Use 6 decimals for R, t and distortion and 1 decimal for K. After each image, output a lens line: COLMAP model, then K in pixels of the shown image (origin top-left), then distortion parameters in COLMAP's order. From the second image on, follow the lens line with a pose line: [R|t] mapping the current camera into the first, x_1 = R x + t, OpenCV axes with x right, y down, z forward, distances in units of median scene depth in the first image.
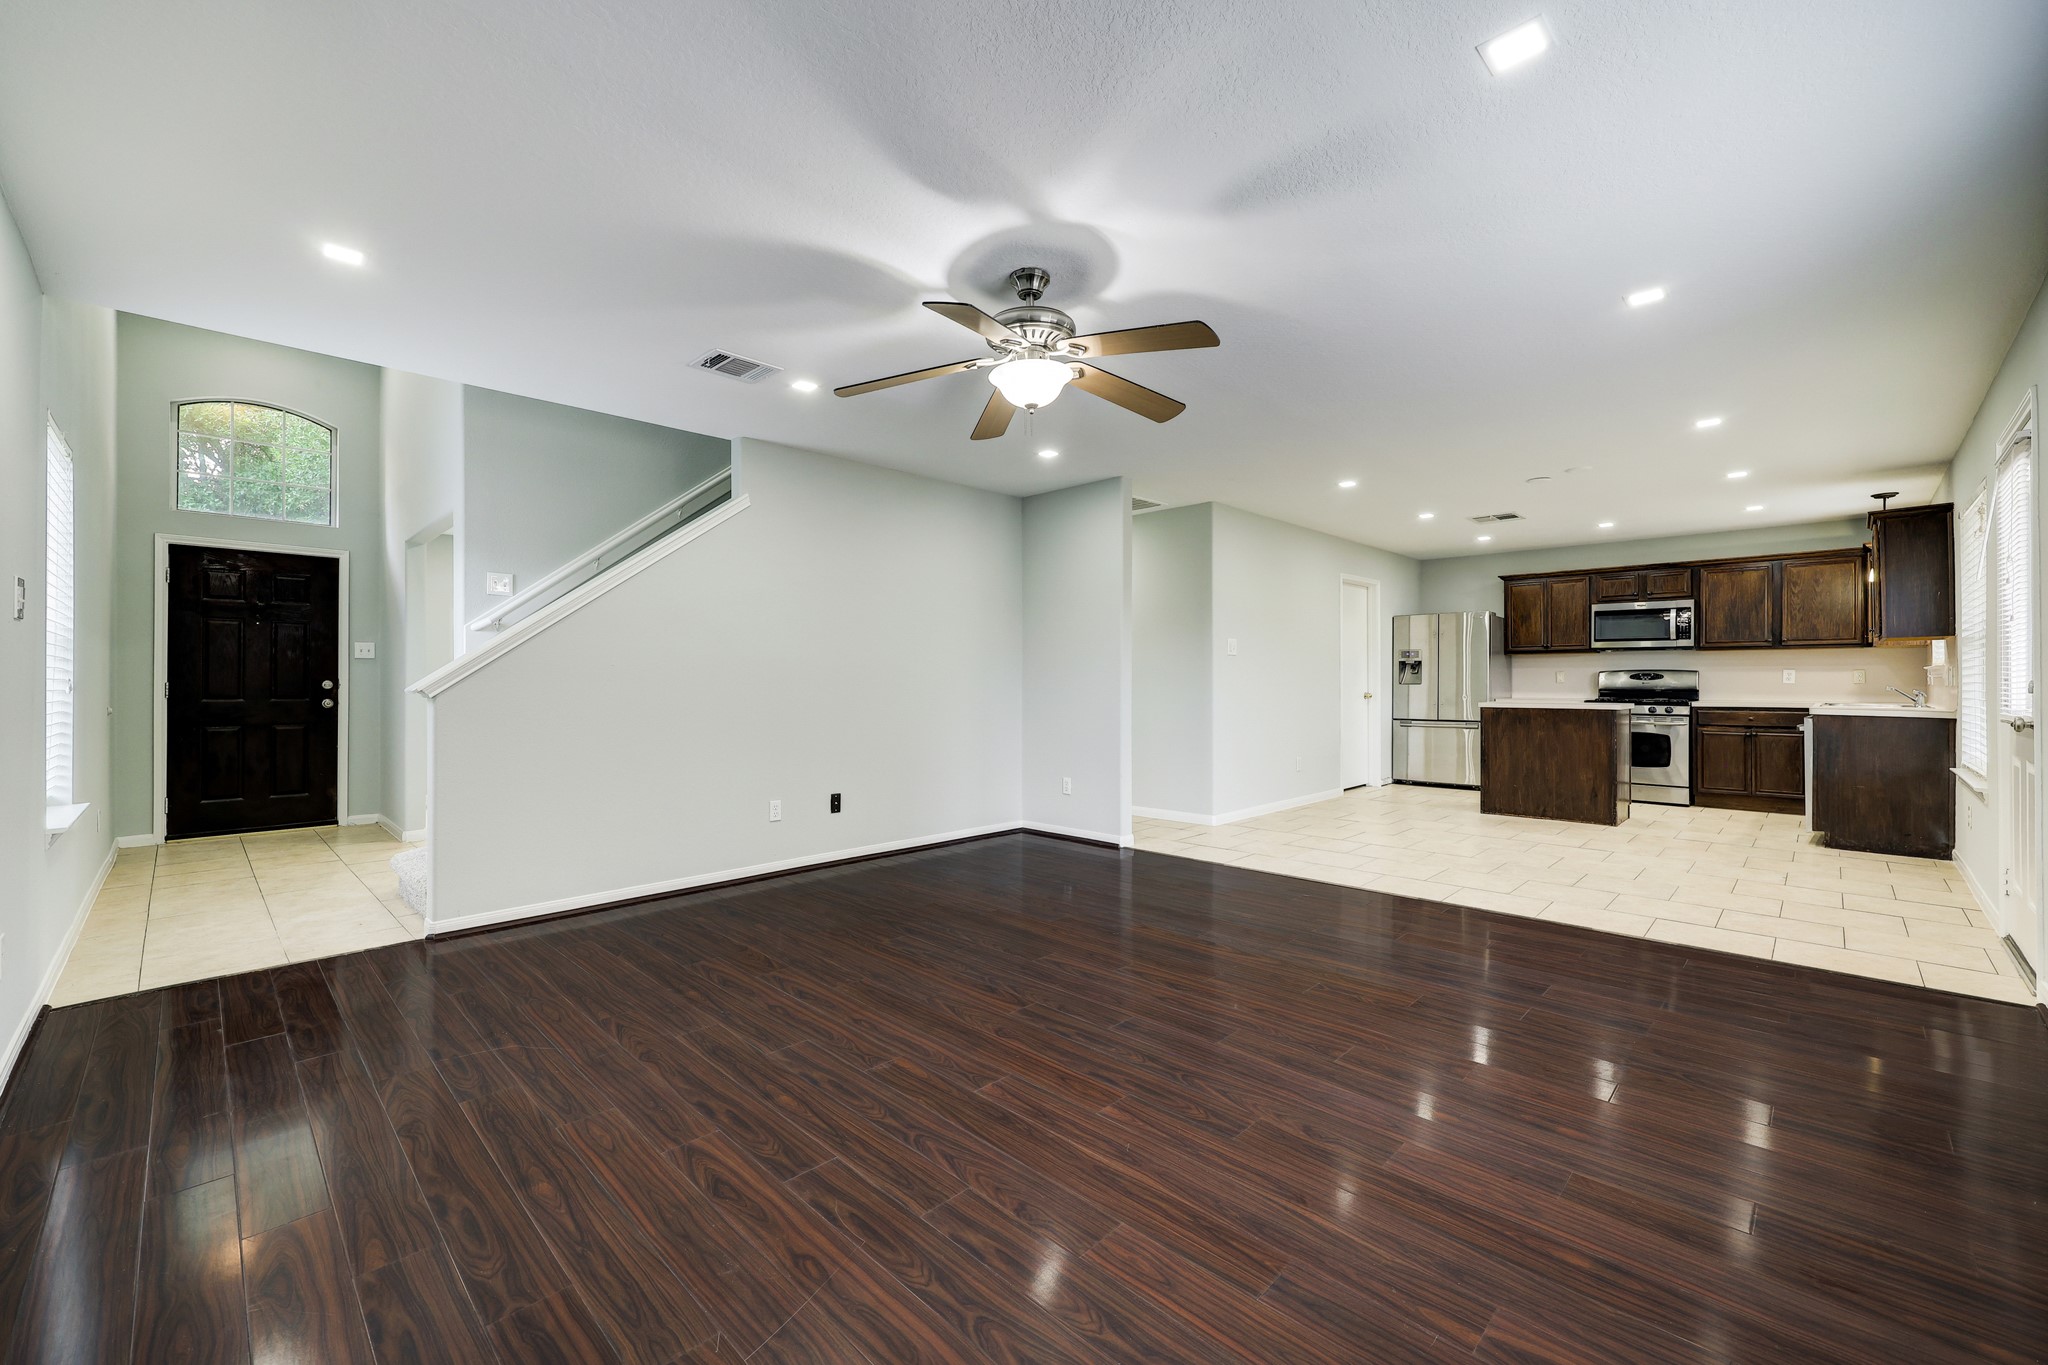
lens RADIAL K [[817.2, 0, 1025.8], [0, 817.2, 681.4], [0, 0, 1]] dist [0.000807, 0.000048]
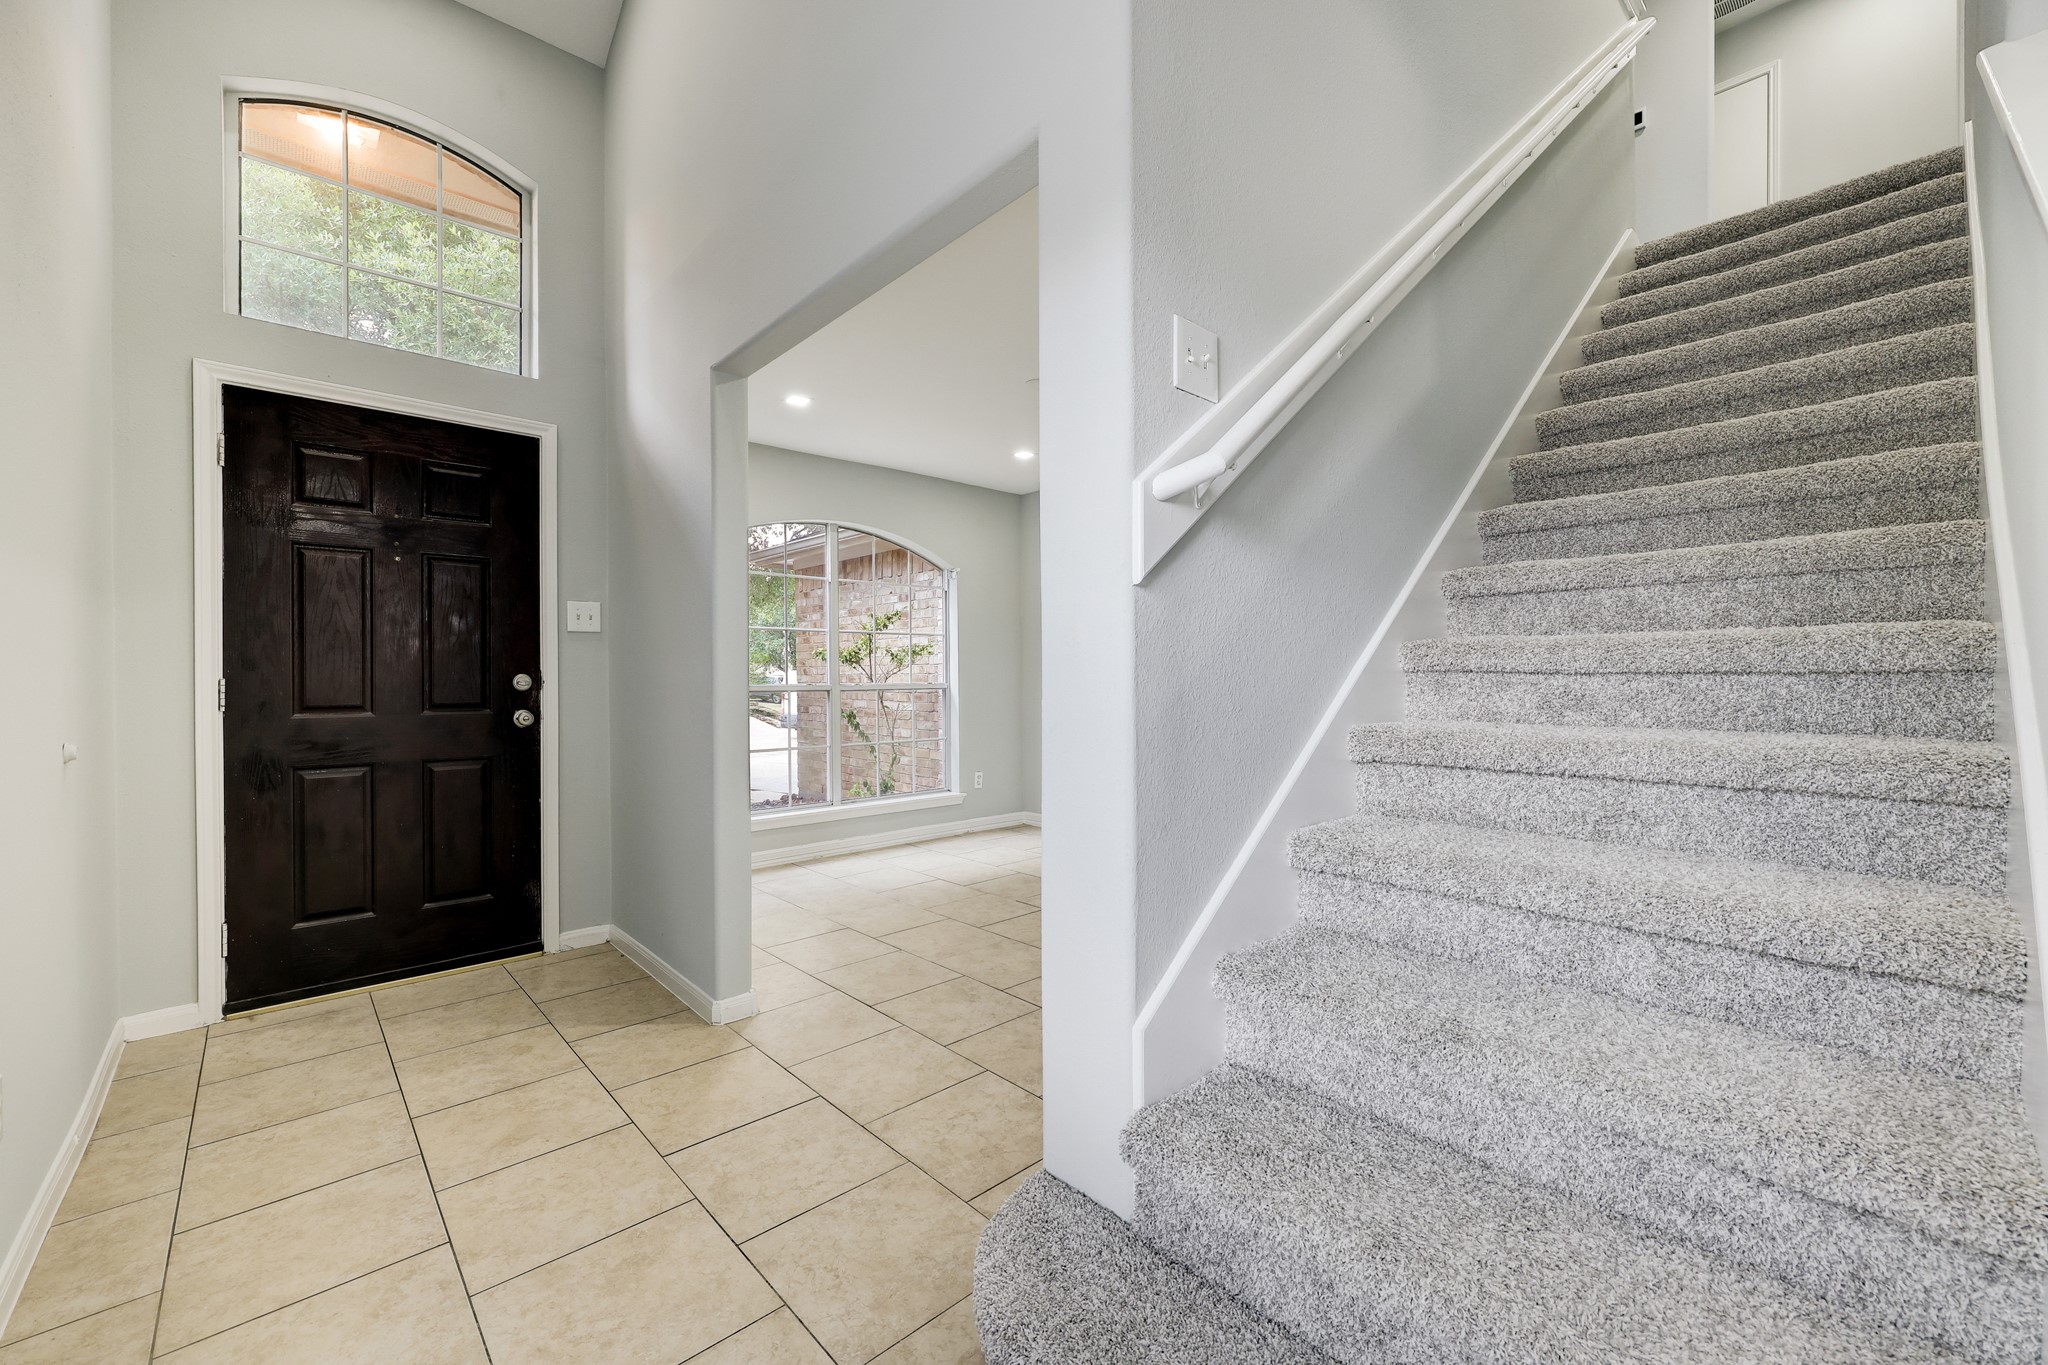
lens RADIAL K [[817.2, 0, 1022.8], [0, 817.2, 680.9], [0, 0, 1]] dist [0.000807, 0.000048]
pose [[0.998499, -0.009345, -0.053975, -0.530201], [0.009545, 0.999948, 0.003462, 0.004552], [0.053940, -0.003972, 0.998536, 0.520945]]
